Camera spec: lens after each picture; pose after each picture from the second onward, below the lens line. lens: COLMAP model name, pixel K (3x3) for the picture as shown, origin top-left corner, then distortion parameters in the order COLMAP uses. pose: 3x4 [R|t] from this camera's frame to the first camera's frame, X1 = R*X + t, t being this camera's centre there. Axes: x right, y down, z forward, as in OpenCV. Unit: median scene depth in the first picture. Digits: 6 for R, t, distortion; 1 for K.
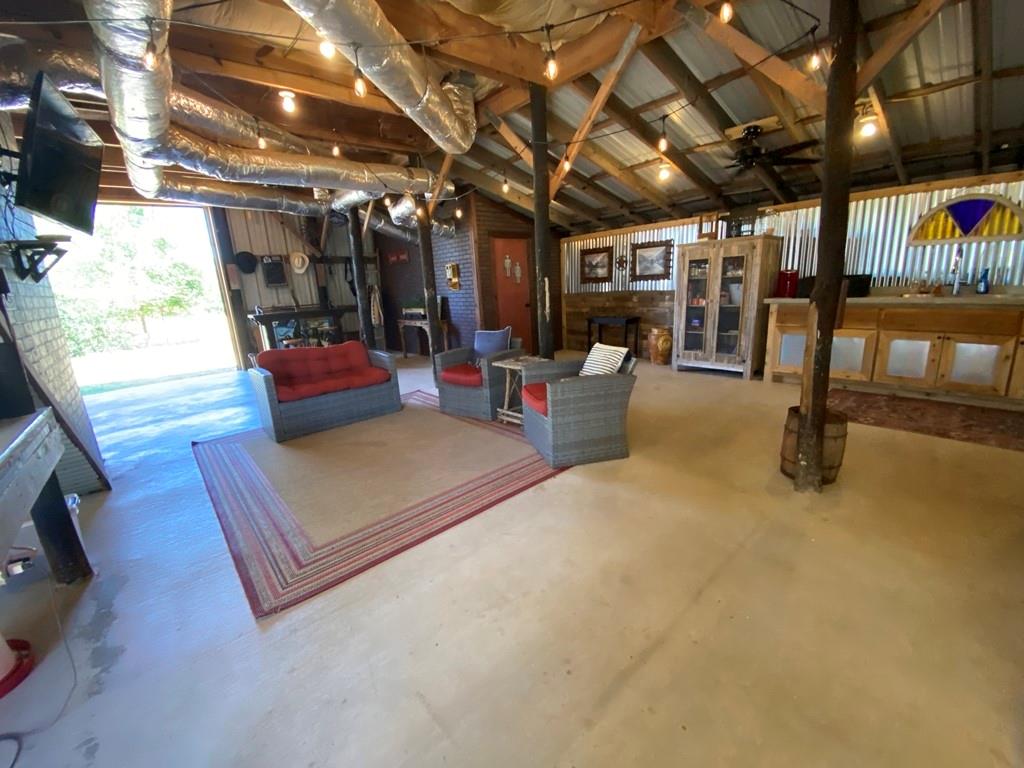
lens RADIAL K [[415.8, 0, 513.8], [0, 415.8, 381.9], [0, 0, 1]] dist [-0.000839, -0.000183]
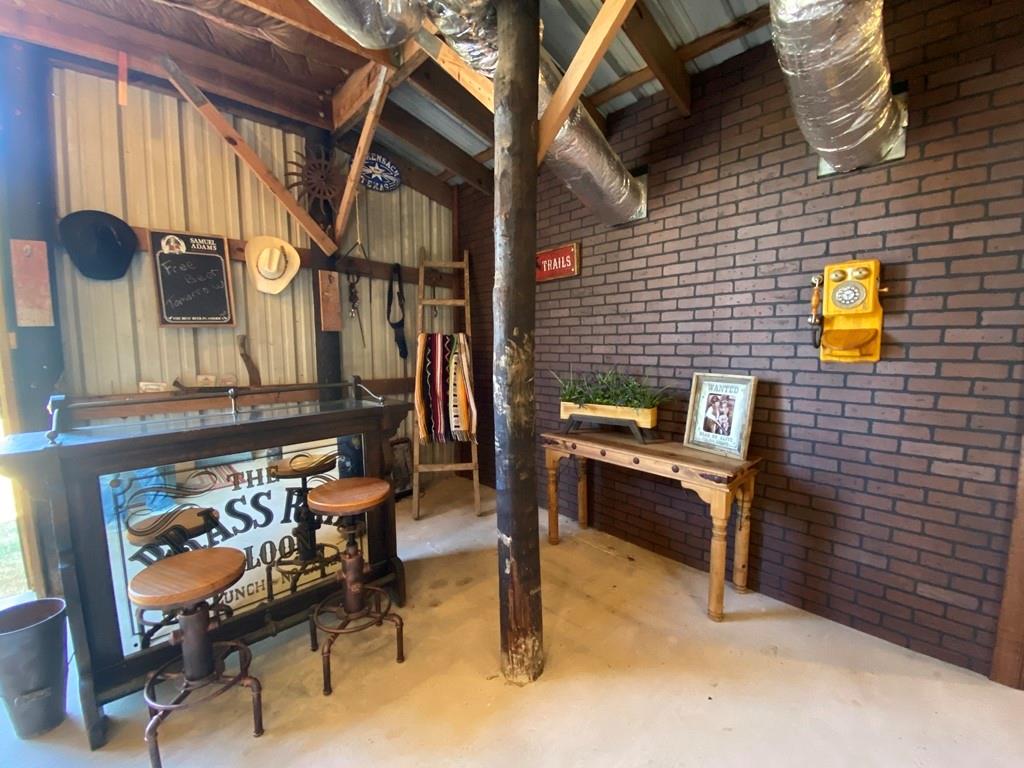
lens RADIAL K [[415.8, 0, 512.2], [0, 415.8, 380.2], [0, 0, 1]] dist [-0.000839, -0.000183]
pose [[0.998416, 0.038002, 0.041497, -0.321470], [-0.031594, 0.988864, -0.145429, -0.141870], [-0.046562, 0.143888, 0.988498, 0.652734]]
